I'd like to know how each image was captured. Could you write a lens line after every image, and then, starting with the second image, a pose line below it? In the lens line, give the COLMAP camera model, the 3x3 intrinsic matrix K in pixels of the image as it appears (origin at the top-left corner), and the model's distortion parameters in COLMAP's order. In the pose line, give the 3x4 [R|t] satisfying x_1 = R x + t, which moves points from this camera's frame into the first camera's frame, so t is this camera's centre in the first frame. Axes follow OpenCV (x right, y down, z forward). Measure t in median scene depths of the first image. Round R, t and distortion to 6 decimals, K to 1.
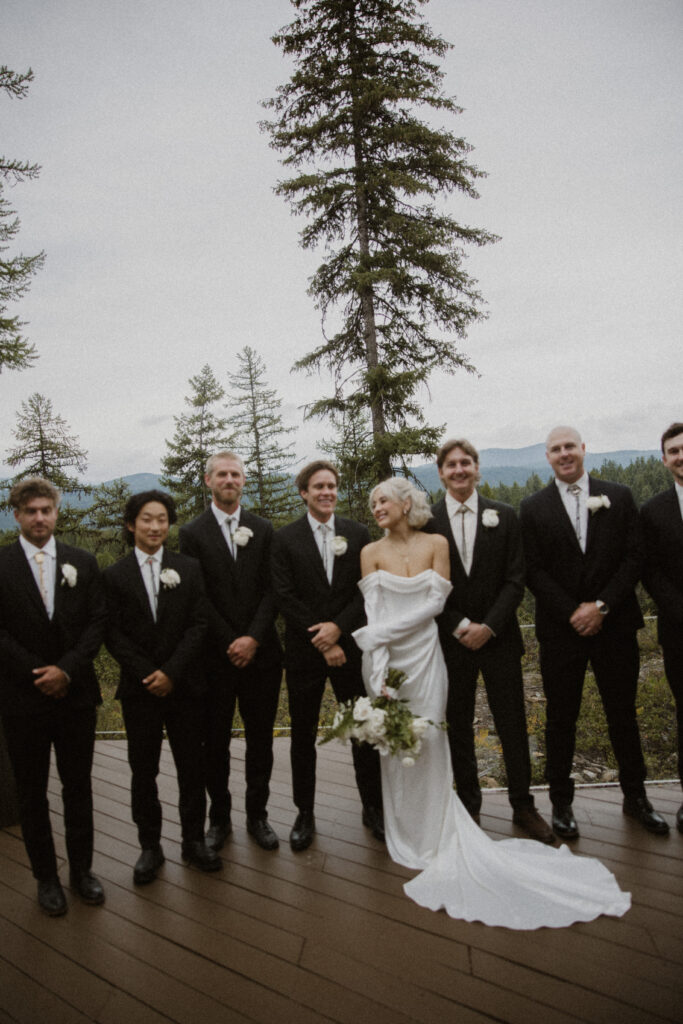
lens RADIAL K [[774.0, 0, 325.6], [0, 774.0, 510.1], [0, 0, 1]] dist [-0.086582, 0.087275]
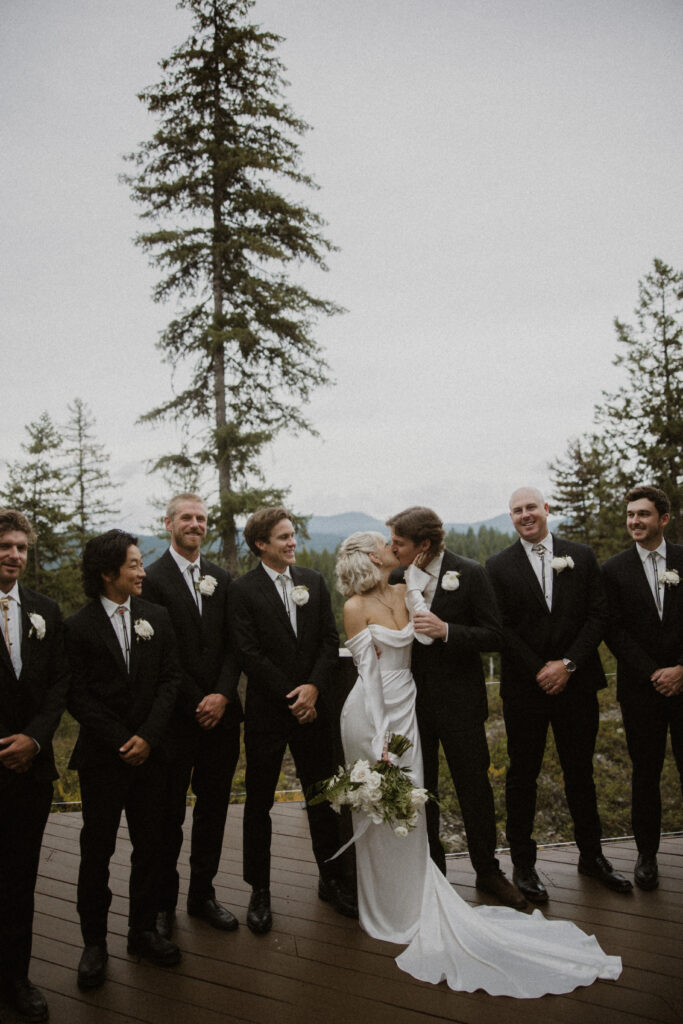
lens RADIAL K [[775.0, 0, 307.2], [0, 775.0, 507.5], [0, 0, 1]] dist [-0.082630, 0.073304]
pose [[0.975974, 0.046380, 0.212893, -0.195241], [-0.028634, 0.995910, -0.085696, 0.014547], [-0.215997, 0.077541, 0.973310, 0.063966]]
